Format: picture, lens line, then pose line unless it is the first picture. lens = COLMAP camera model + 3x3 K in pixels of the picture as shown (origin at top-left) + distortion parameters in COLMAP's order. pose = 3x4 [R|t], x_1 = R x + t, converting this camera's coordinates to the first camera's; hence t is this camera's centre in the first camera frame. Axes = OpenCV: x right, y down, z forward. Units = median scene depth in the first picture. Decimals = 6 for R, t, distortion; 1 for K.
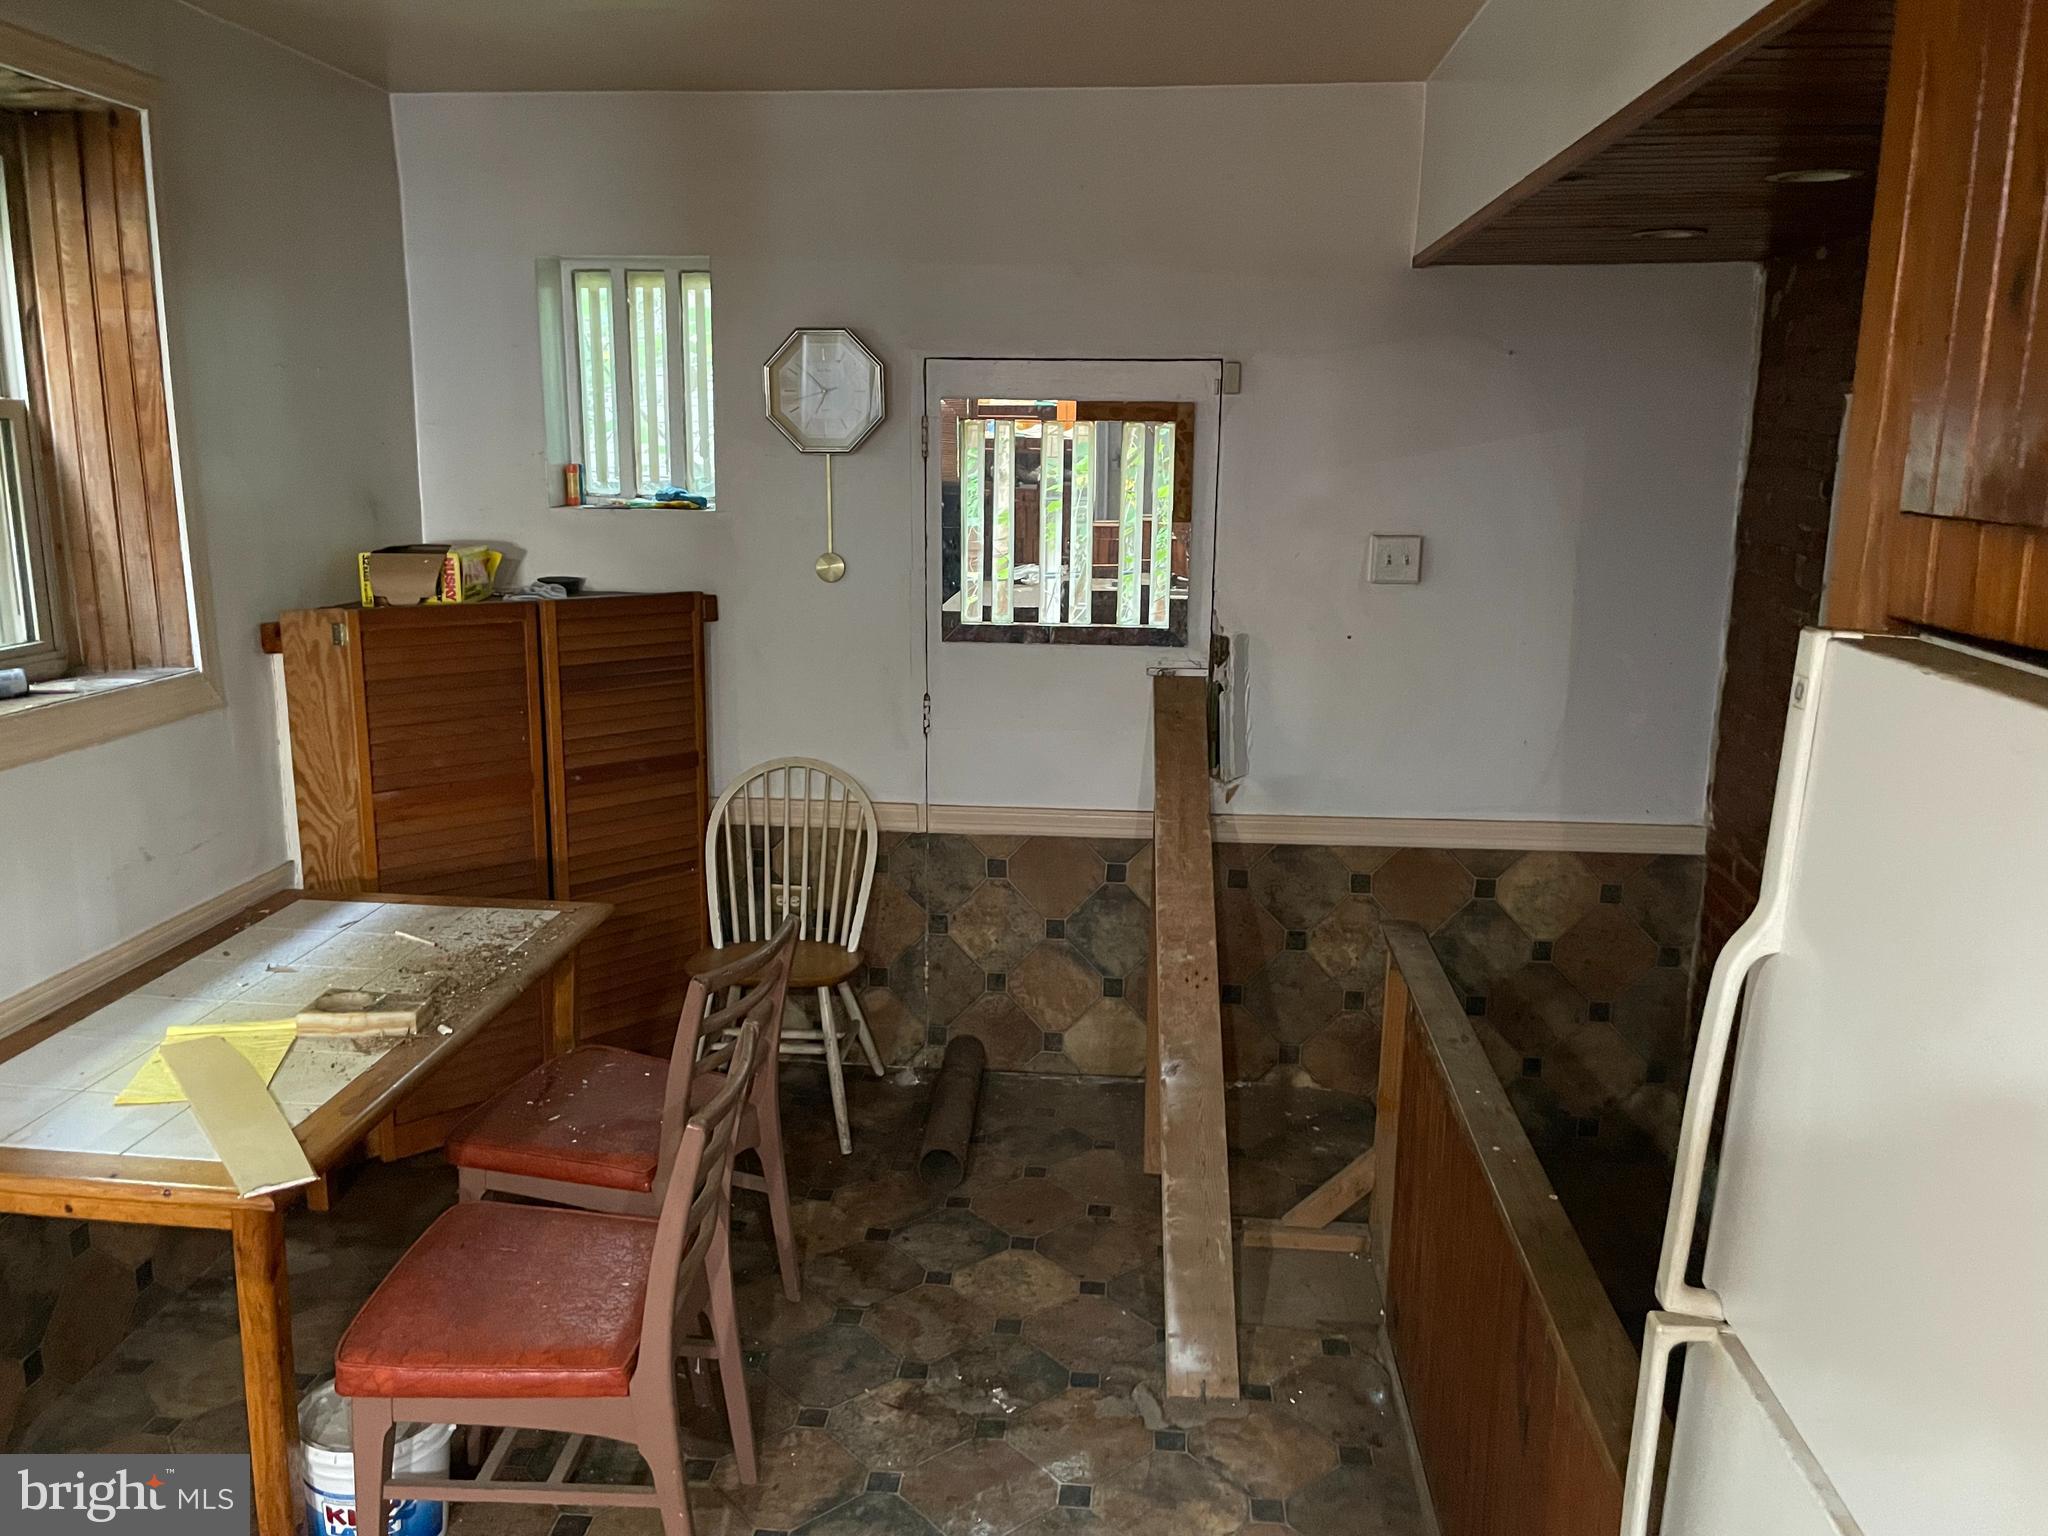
lens RADIAL K [[1561.0, 0, 1025.5], [0, 1561.0, 743.5], [0, 0, 1]] dist [0.086686, -0.125455]
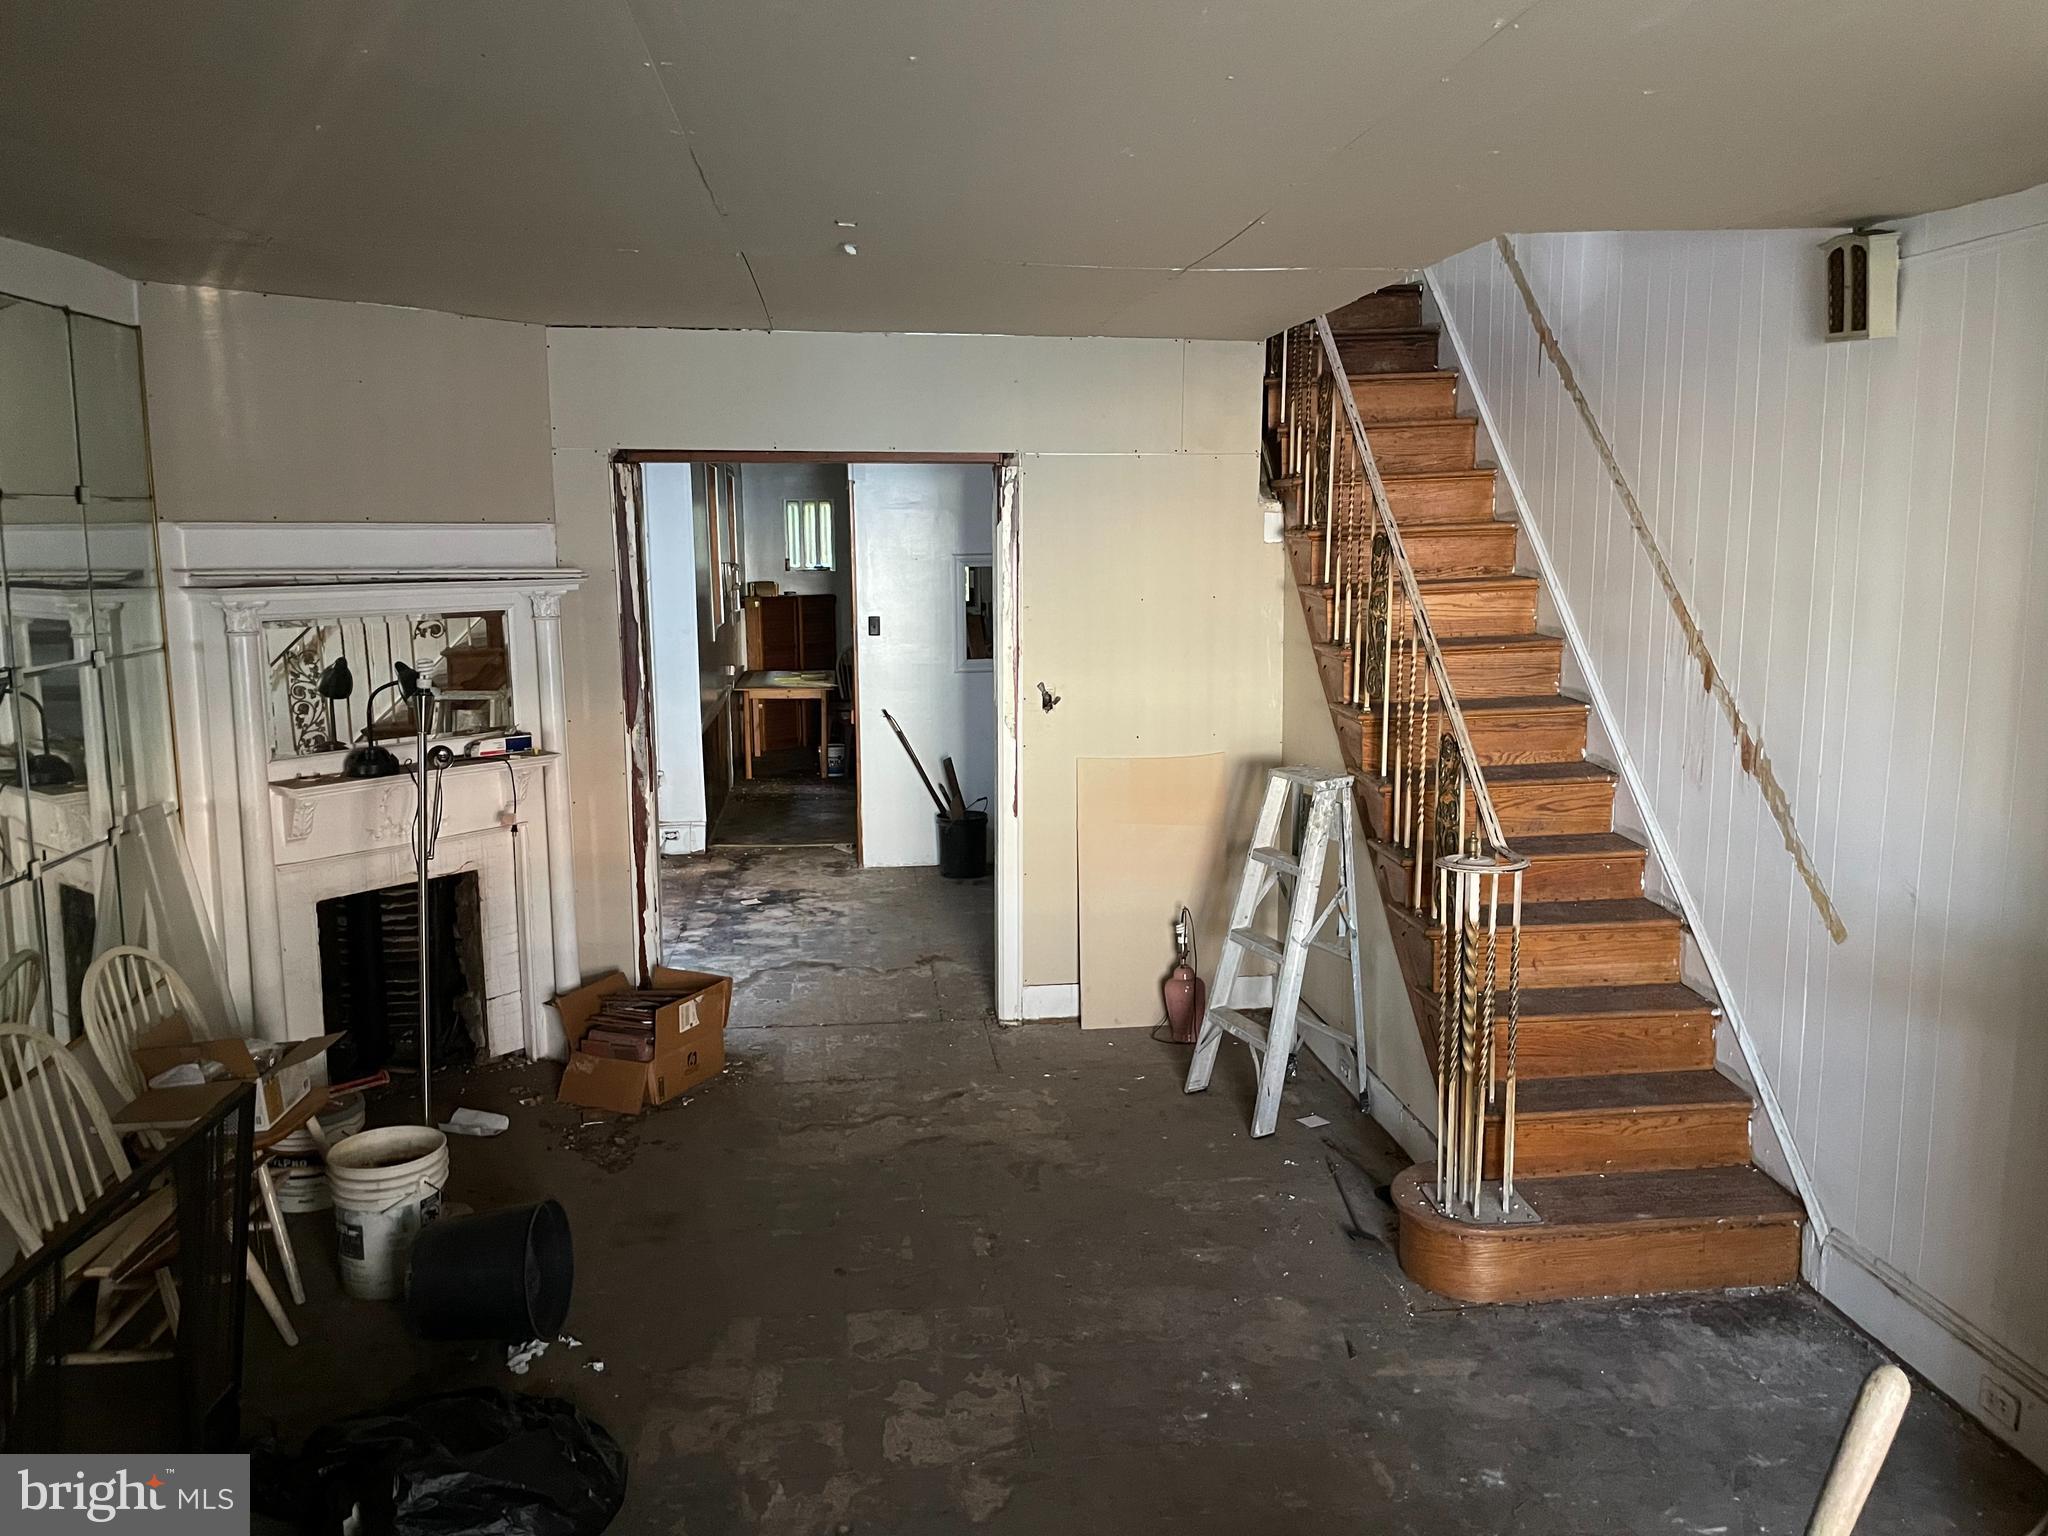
lens RADIAL K [[1561.0, 0, 1029.0], [0, 1561.0, 747.4], [0, 0, 1]] dist [0.086686, -0.125455]
pose [[0.979244, -0.040537, 0.198589, -0.483424], [0.053332, 0.996802, -0.059511, 0.463170], [-0.195541, 0.068867, 0.978274, -2.406090]]
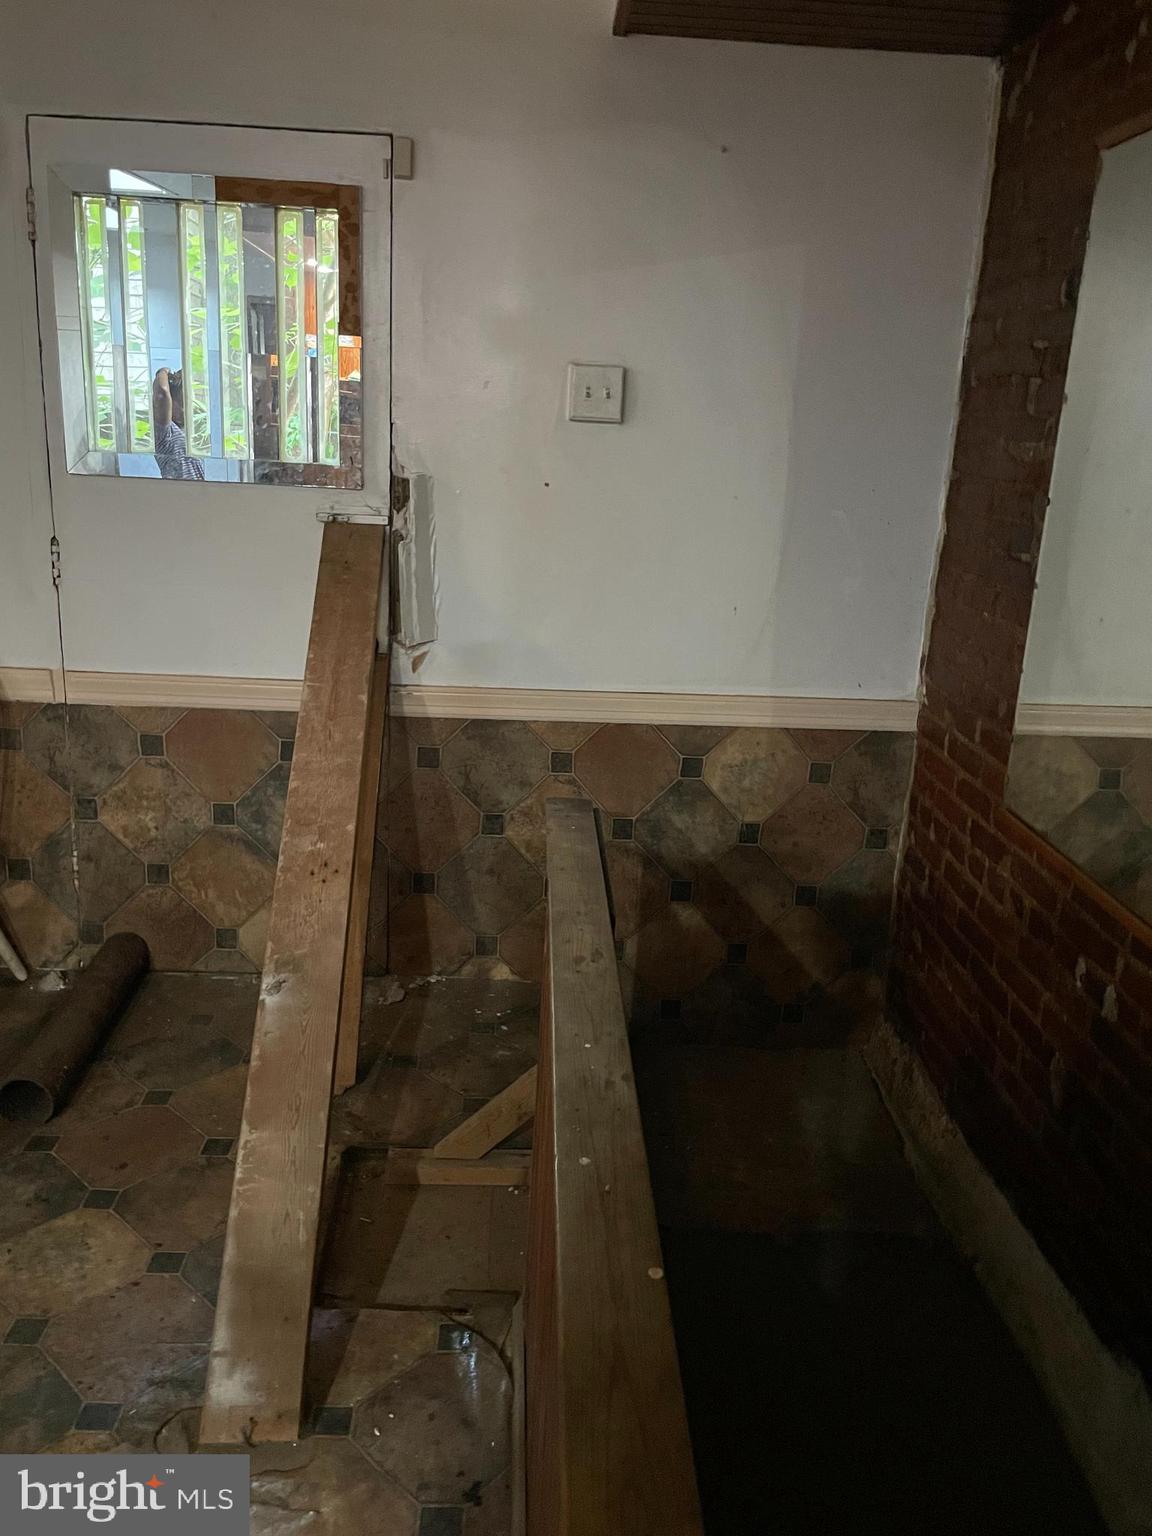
lens RADIAL K [[1170.7, 0, 580.1], [0, 1170.7, 759.6], [0, 0, 1]] dist [0.086686, -0.125455]
pose [[0.991070, 0.002893, 0.133308, 0.136686], [-0.011773, 0.997759, 0.065873, 0.043497], [-0.132819, -0.066854, 0.988883, 0.327670]]
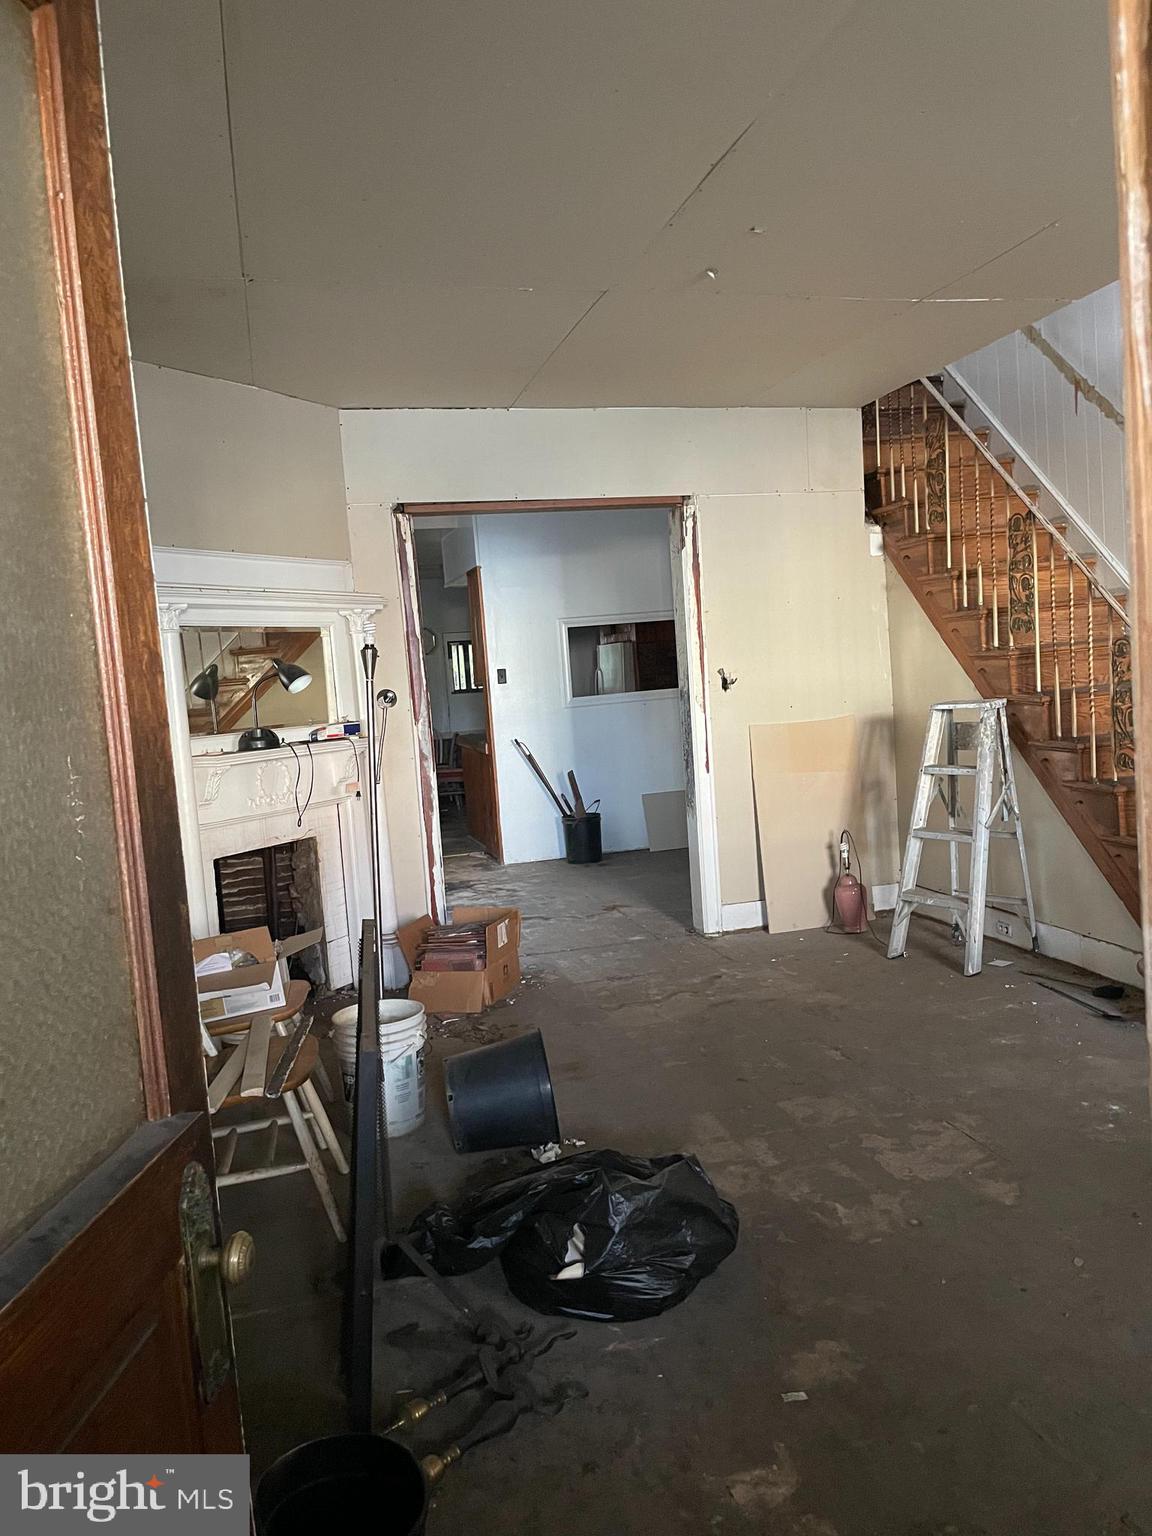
lens RADIAL K [[1170.7, 0, 587.3], [0, 1170.7, 758.4], [0, 0, 1]] dist [0.086686, -0.125455]
pose [[0.937827, -0.097180, 0.333221, -0.832166], [0.144197, 0.982325, -0.119349, 0.575433], [-0.315733, 0.159978, 0.935264, -2.257188]]
